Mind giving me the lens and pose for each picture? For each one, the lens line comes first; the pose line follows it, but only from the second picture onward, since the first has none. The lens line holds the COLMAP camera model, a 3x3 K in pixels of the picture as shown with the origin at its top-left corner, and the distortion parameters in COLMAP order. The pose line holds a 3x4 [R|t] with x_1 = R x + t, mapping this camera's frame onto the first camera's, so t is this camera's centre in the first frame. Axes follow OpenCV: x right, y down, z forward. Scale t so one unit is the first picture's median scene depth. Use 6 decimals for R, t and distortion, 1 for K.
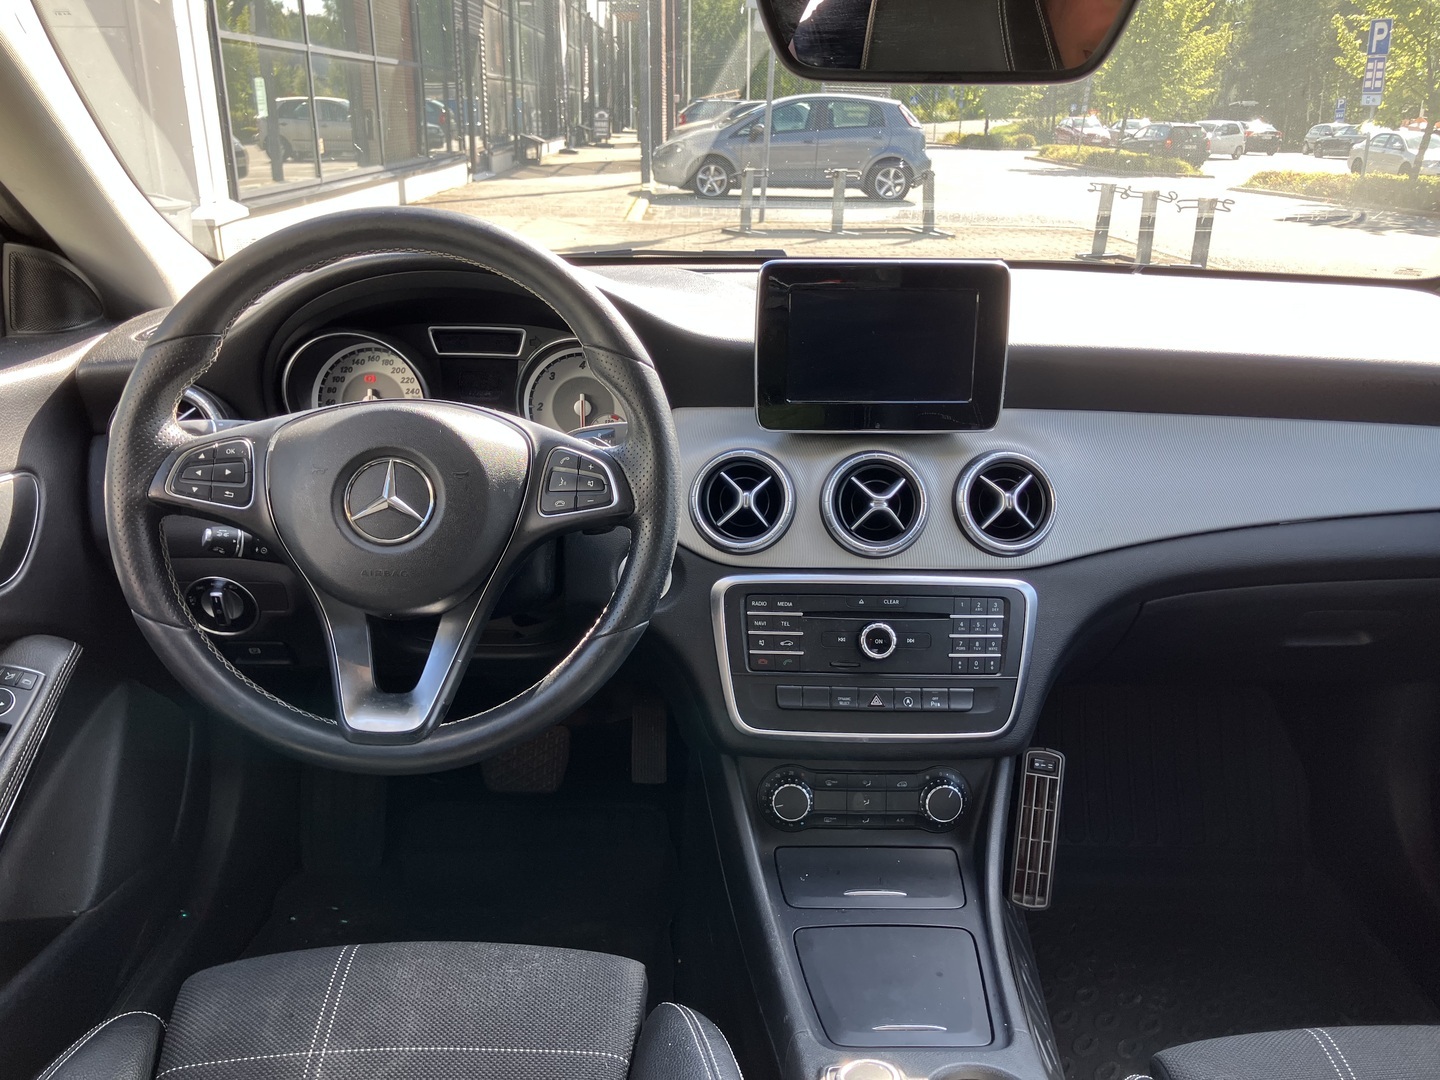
lens RADIAL K [[1159.2, 0, 720.0], [0, 1159.2, 540.0], [0, 0, 1]] dist [-0.000336, -0.039768]
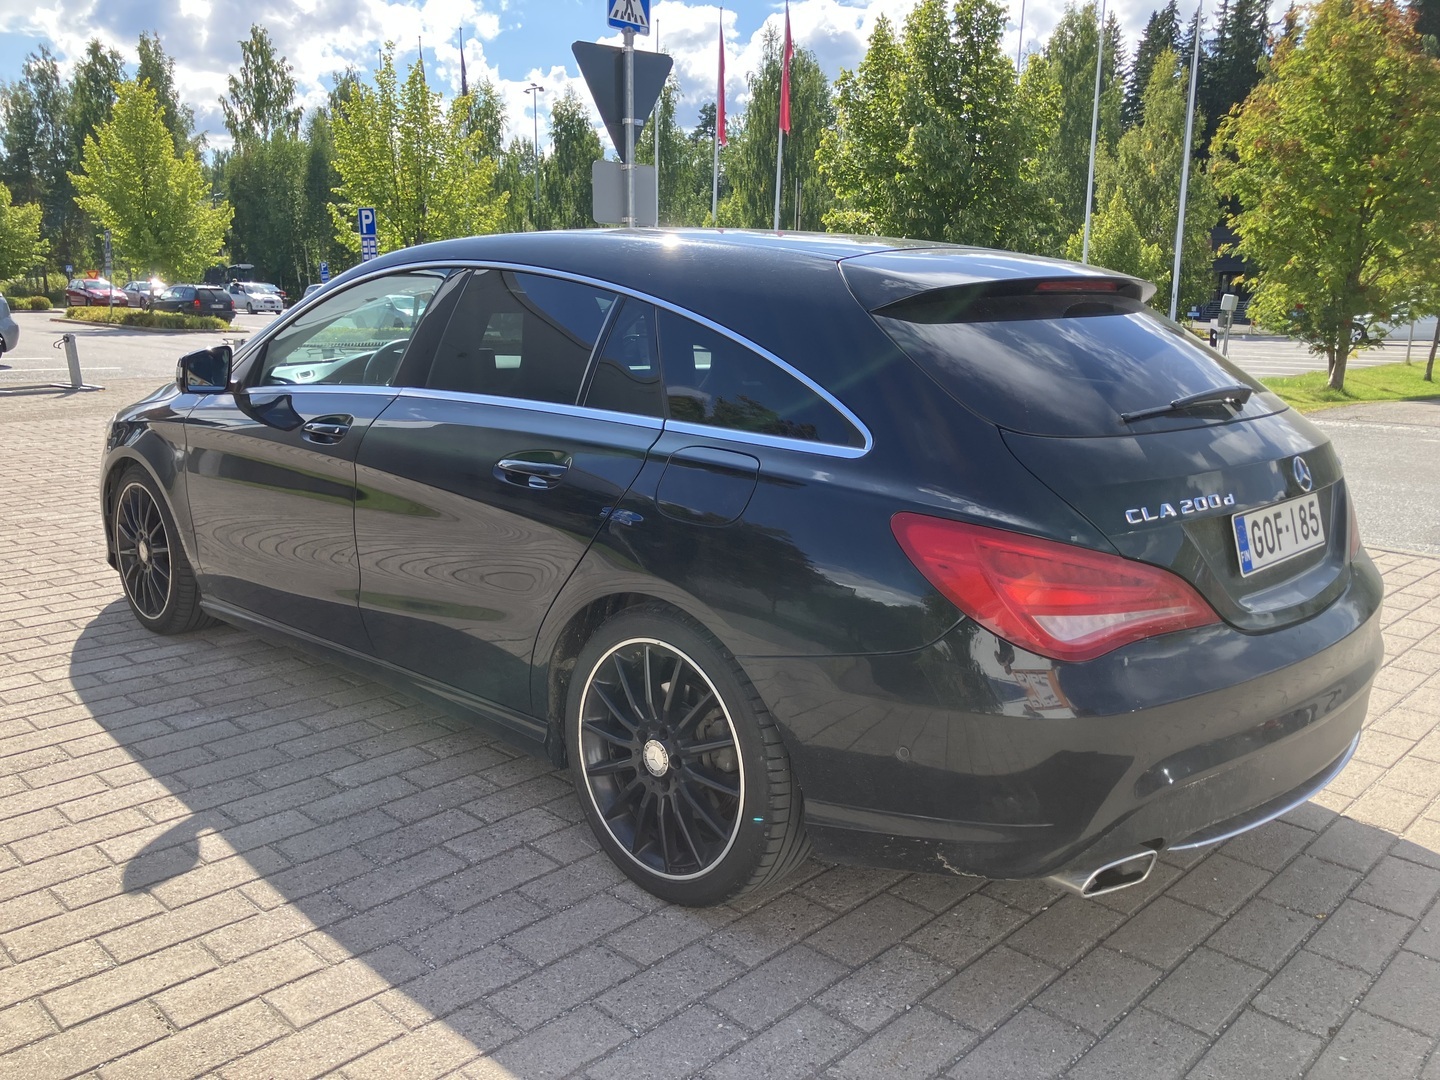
lens RADIAL K [[1159.2, 0, 720.0], [0, 1159.2, 540.0], [0, 0, 1]] dist [-0.000336, -0.039768]
pose [[0.693416, -0.152818, 0.704146, -0.080446], [0.239531, 0.970560, -0.025245, 0.024192], [-0.679558, 0.186170, 0.709607, -0.083944]]
